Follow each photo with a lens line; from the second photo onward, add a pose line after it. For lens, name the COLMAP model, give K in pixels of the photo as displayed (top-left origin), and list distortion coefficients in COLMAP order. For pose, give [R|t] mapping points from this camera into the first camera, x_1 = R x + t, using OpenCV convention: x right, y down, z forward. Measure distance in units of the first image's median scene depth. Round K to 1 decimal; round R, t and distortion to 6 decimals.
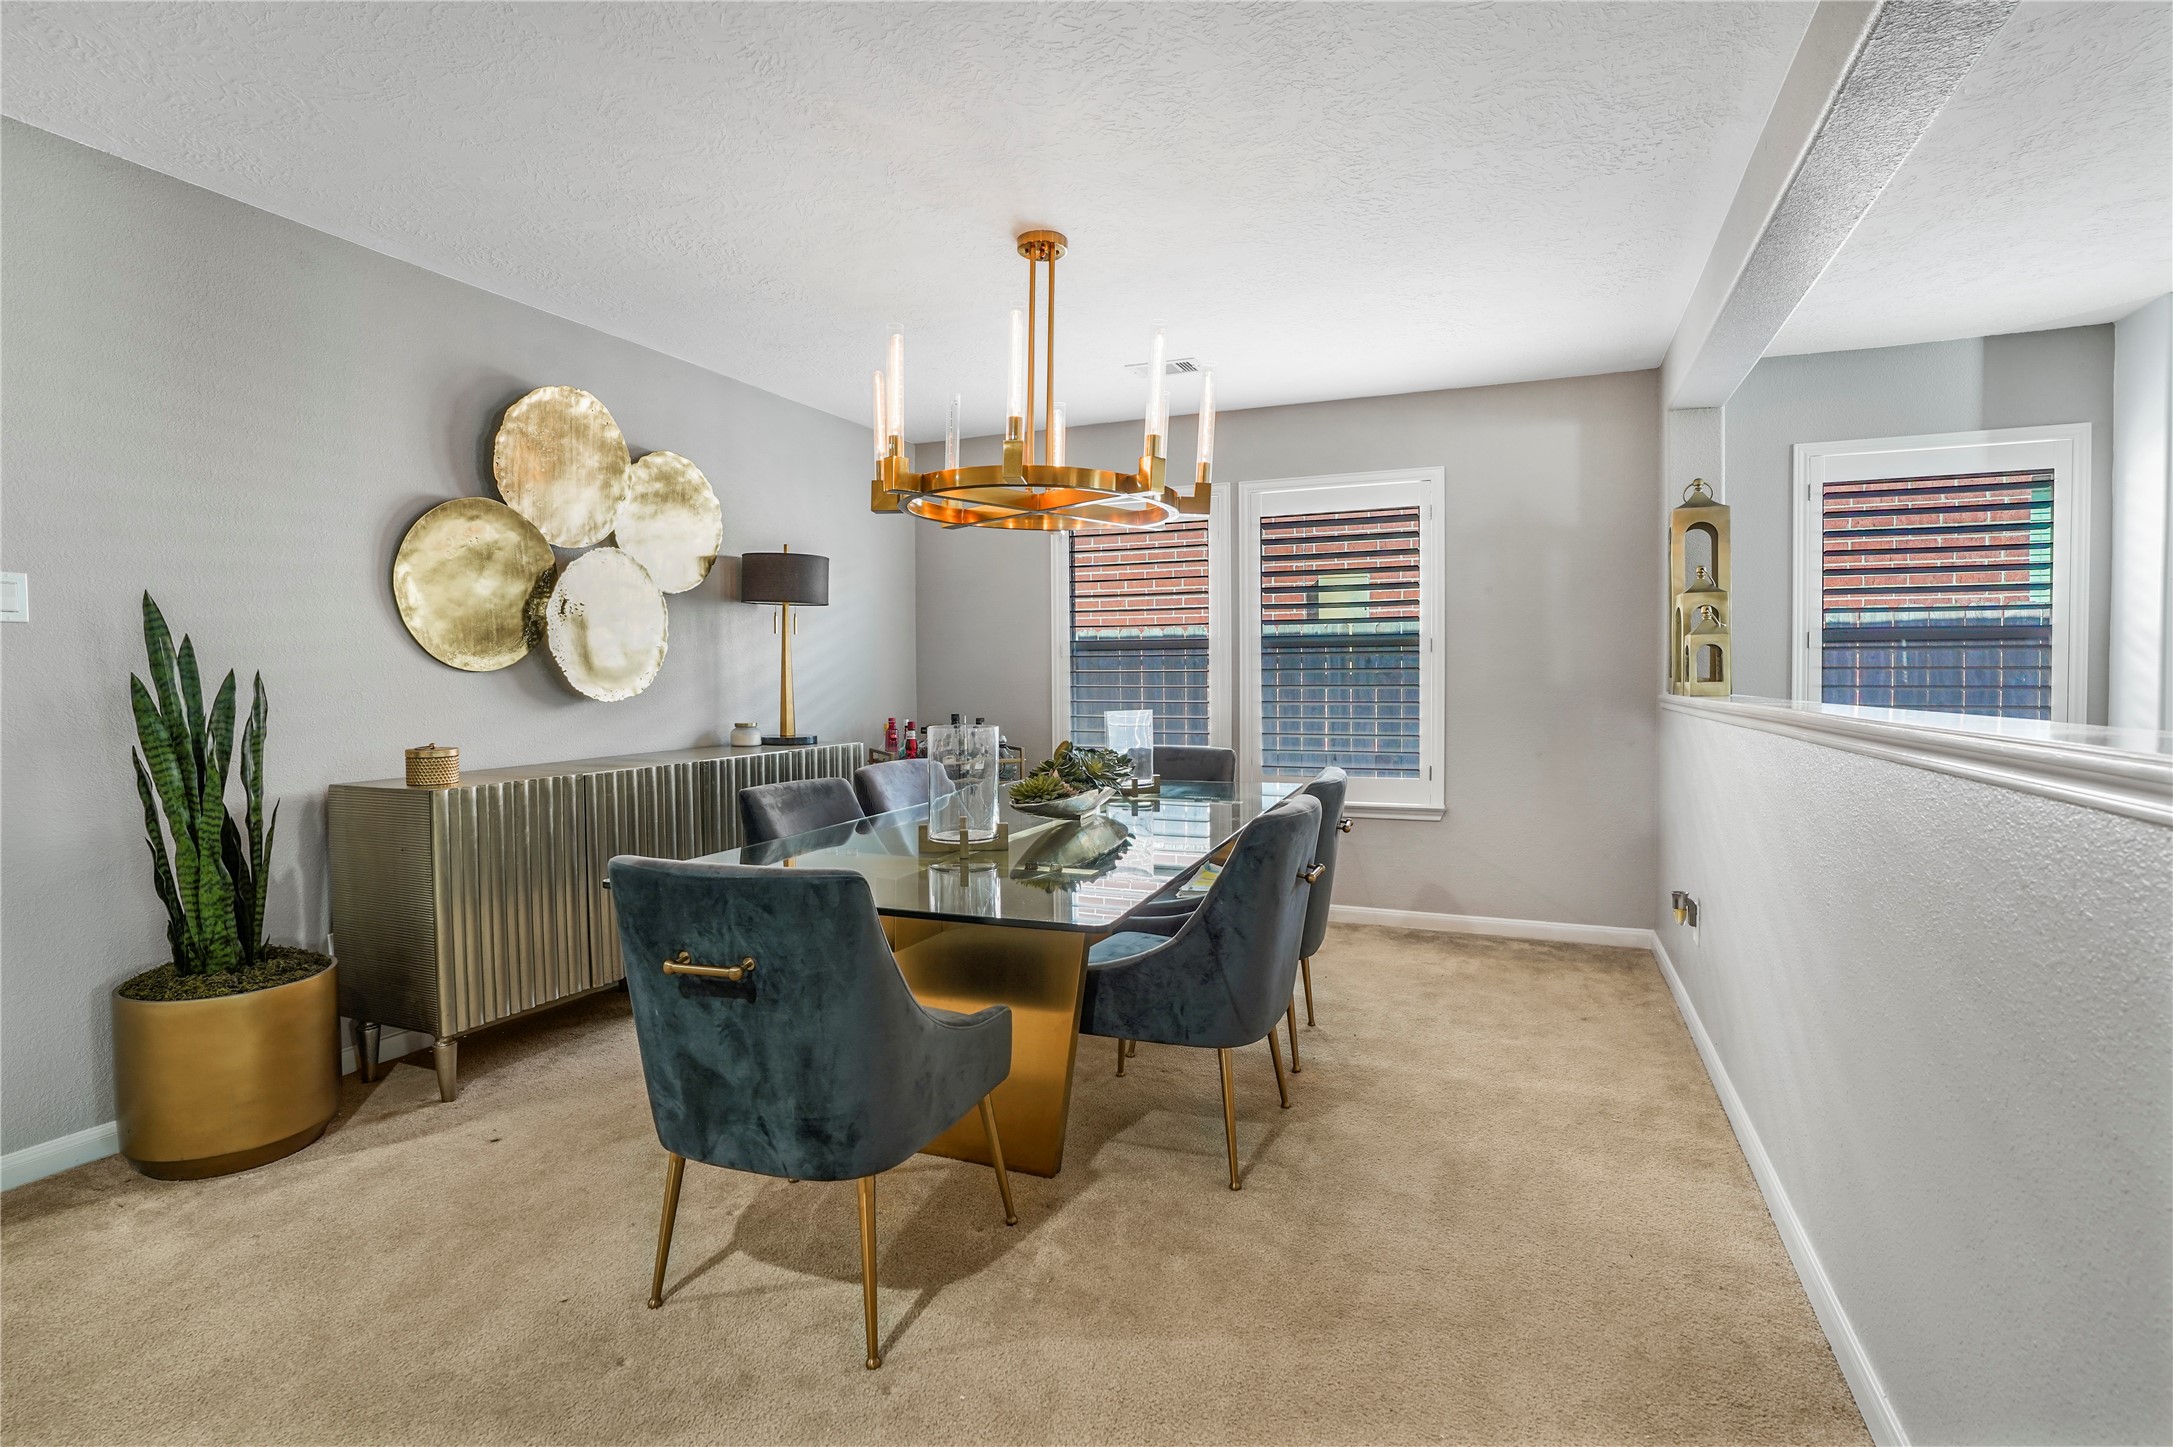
lens RADIAL K [[1001.0, 0, 1086.5], [0, 1001.0, 723.5], [0, 0, 1]] dist [-0.087059, 0.037242]
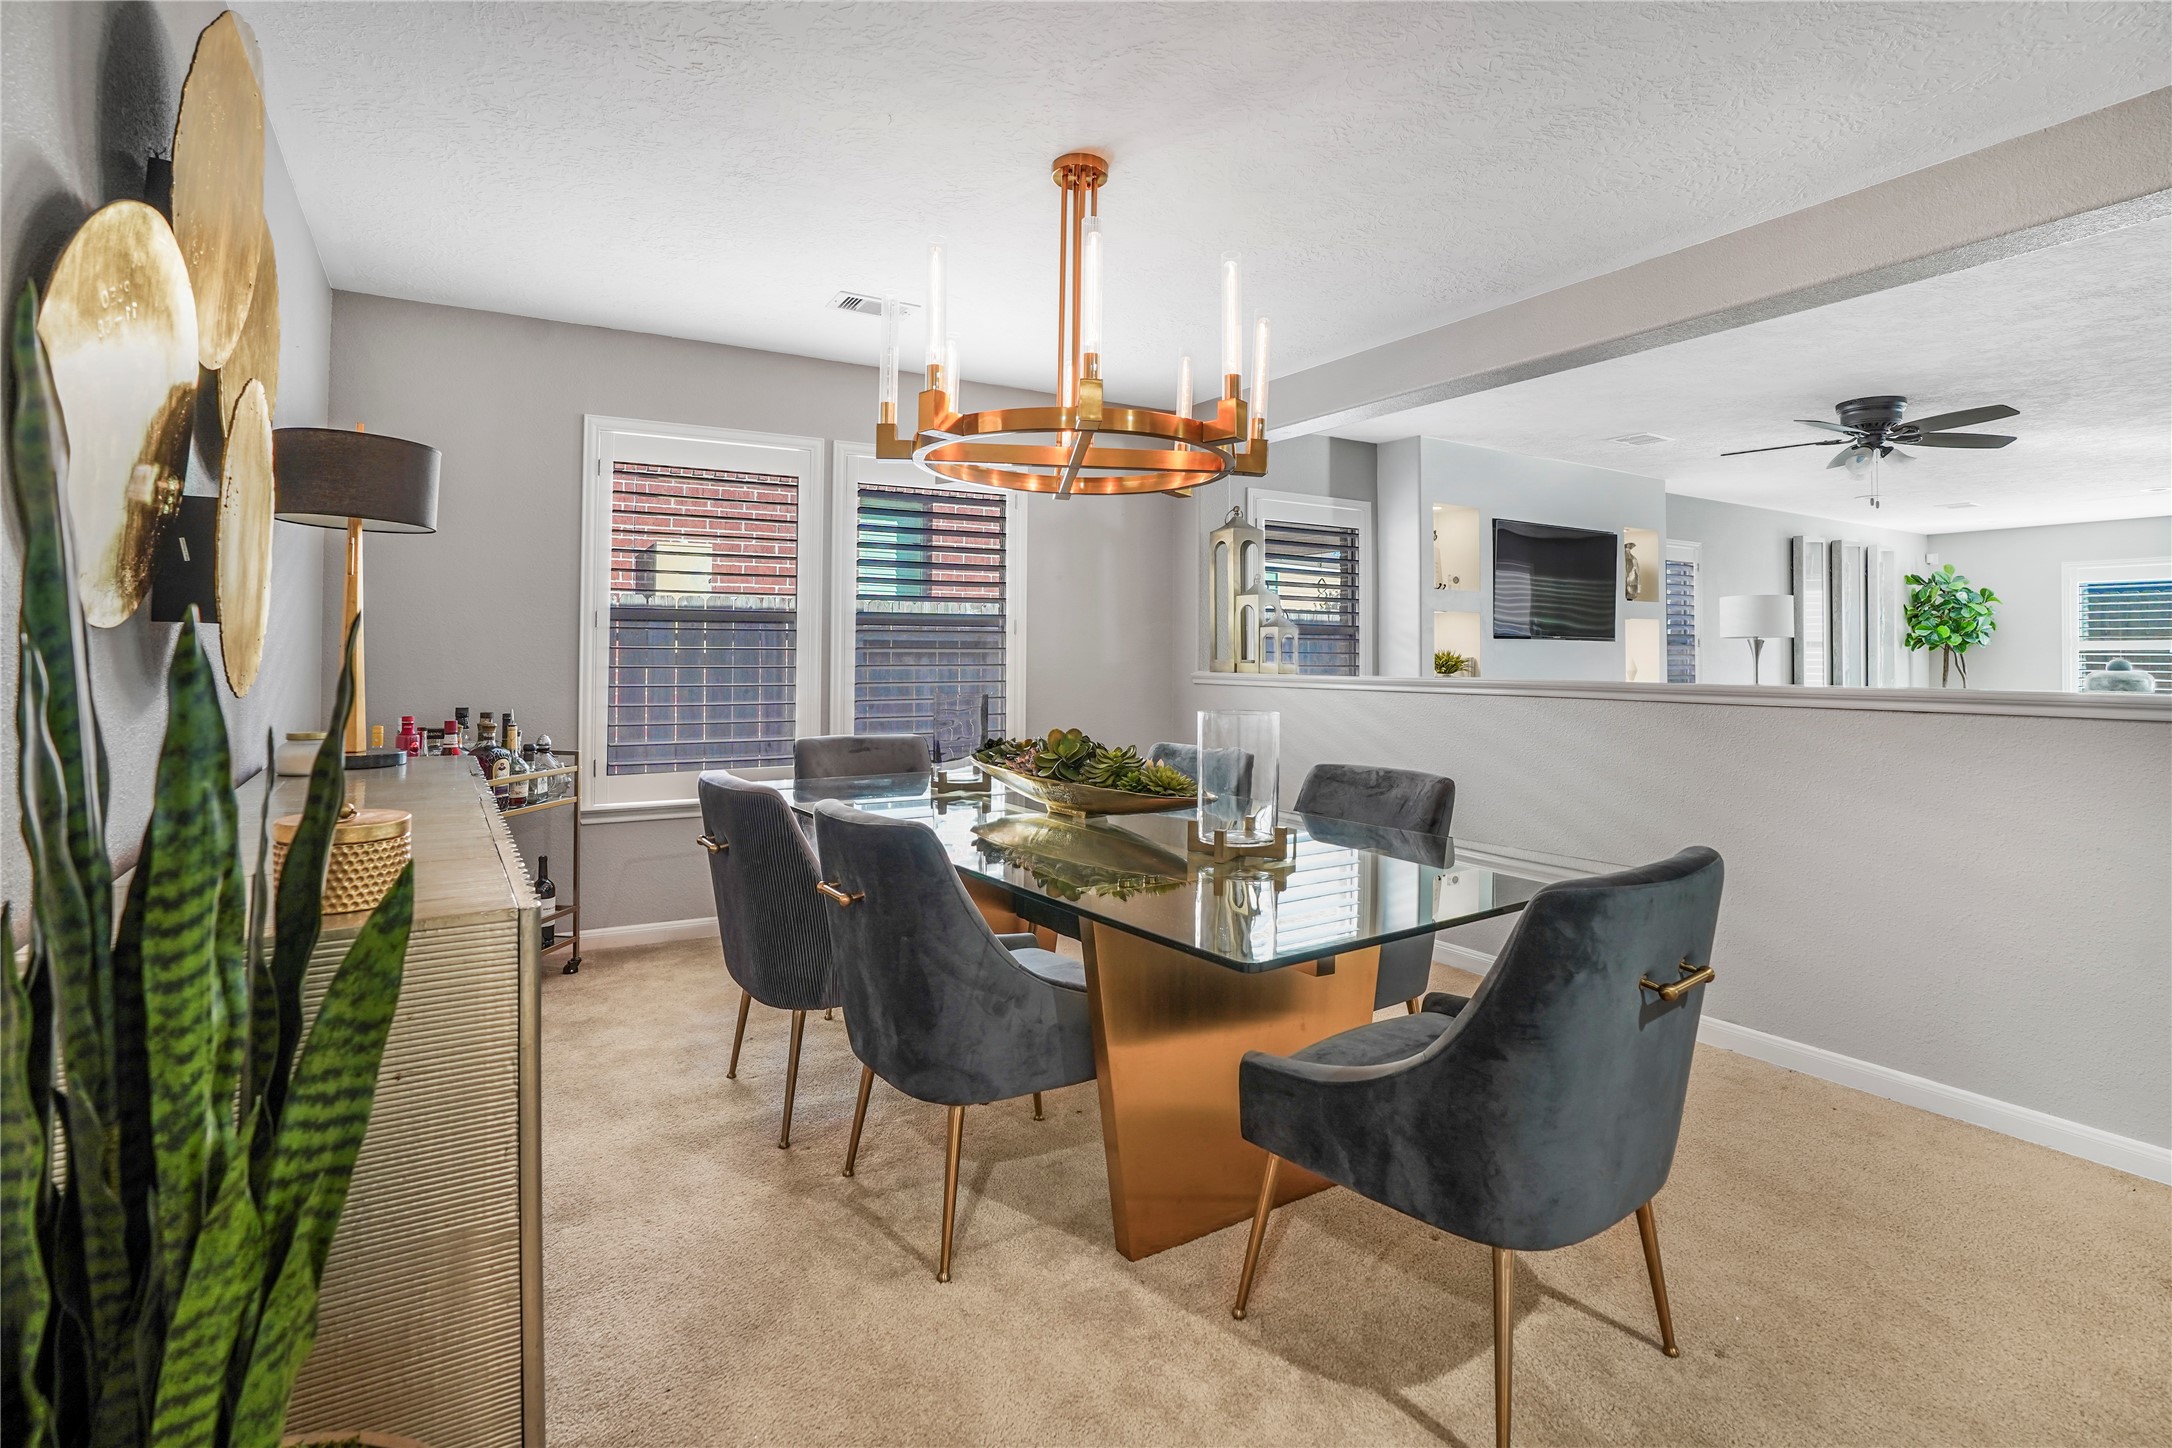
lens RADIAL K [[1034.7, 0, 1074.6], [0, 1034.7, 647.6], [0, 0, 1]] dist [-0.095781, 0.043033]
pose [[0.586808, 0.014193, 0.809602, -0.614383], [0.027249, 0.998934, -0.037263, -0.018406], [-0.809267, 0.043927, 0.585796, 0.377805]]
